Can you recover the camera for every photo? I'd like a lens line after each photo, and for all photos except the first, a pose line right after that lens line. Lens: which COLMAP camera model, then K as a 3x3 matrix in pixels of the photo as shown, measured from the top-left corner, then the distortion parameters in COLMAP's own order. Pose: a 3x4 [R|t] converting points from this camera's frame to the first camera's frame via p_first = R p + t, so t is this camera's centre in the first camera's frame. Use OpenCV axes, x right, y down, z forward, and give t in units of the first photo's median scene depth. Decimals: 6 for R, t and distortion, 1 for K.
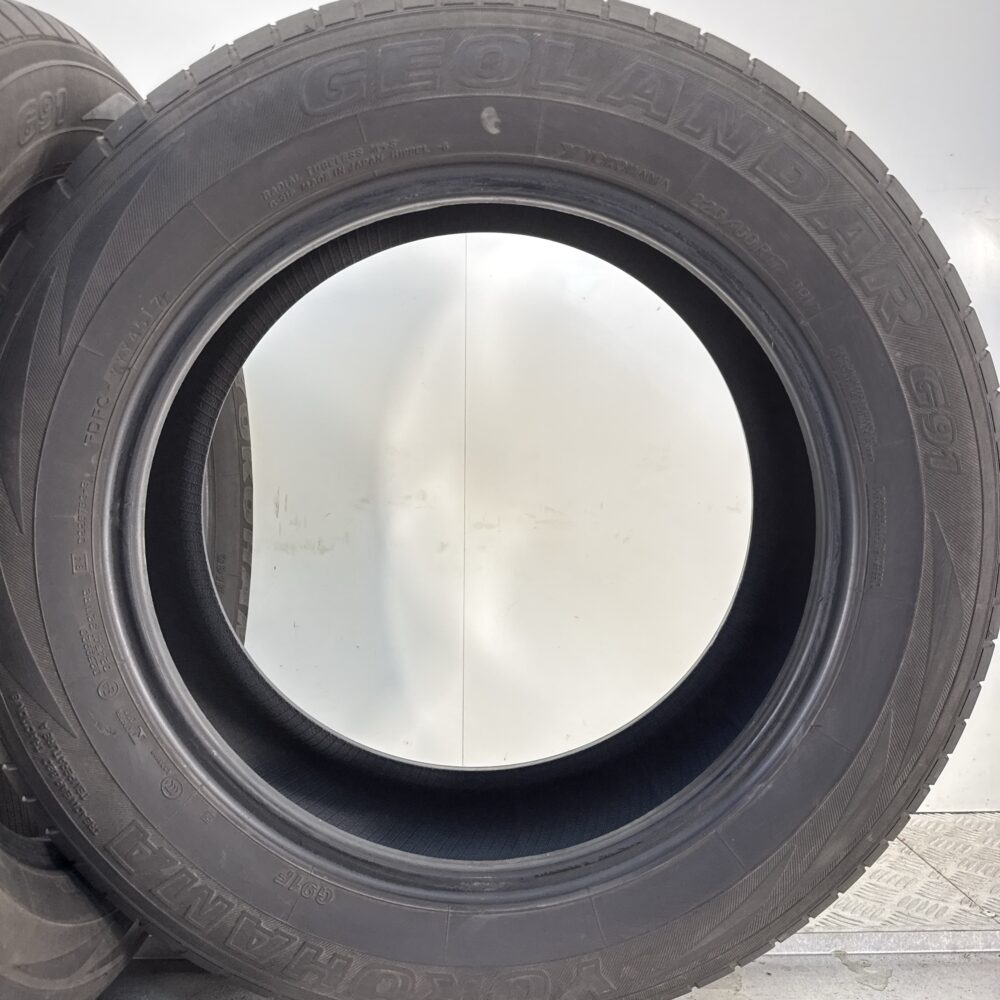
lens RADIAL K [[992.3, 0, 500.4], [0, 992.3, 491.2], [0, 0, 1]] dist [0.019212, 0.000000]
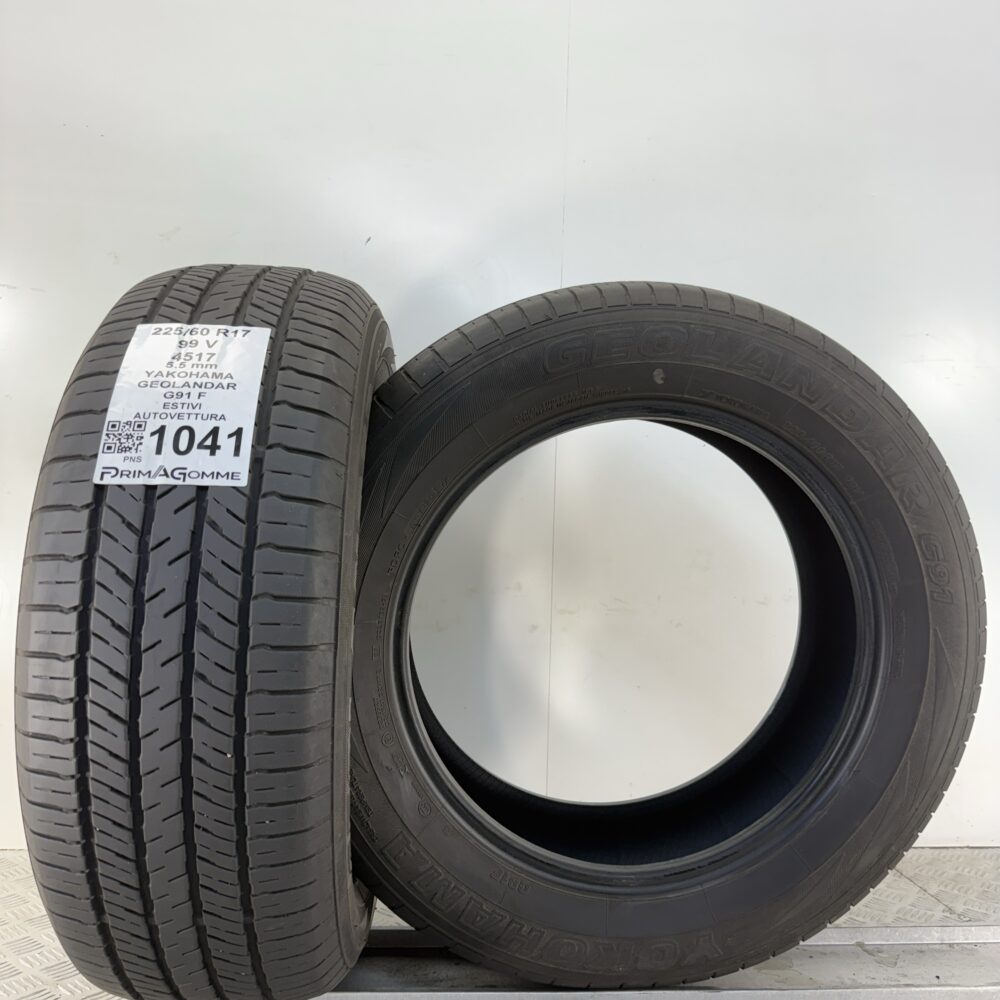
lens RADIAL K [[992.3, 0, 500.5], [0, 992.3, 489.2], [0, 0, 1]] dist [0.019212, 0.000000]
pose [[0.998782, 0.019316, 0.045399, -0.295429], [-0.016777, 0.998309, -0.055651, -0.092939], [-0.046398, 0.054822, 0.997418, -0.485485]]
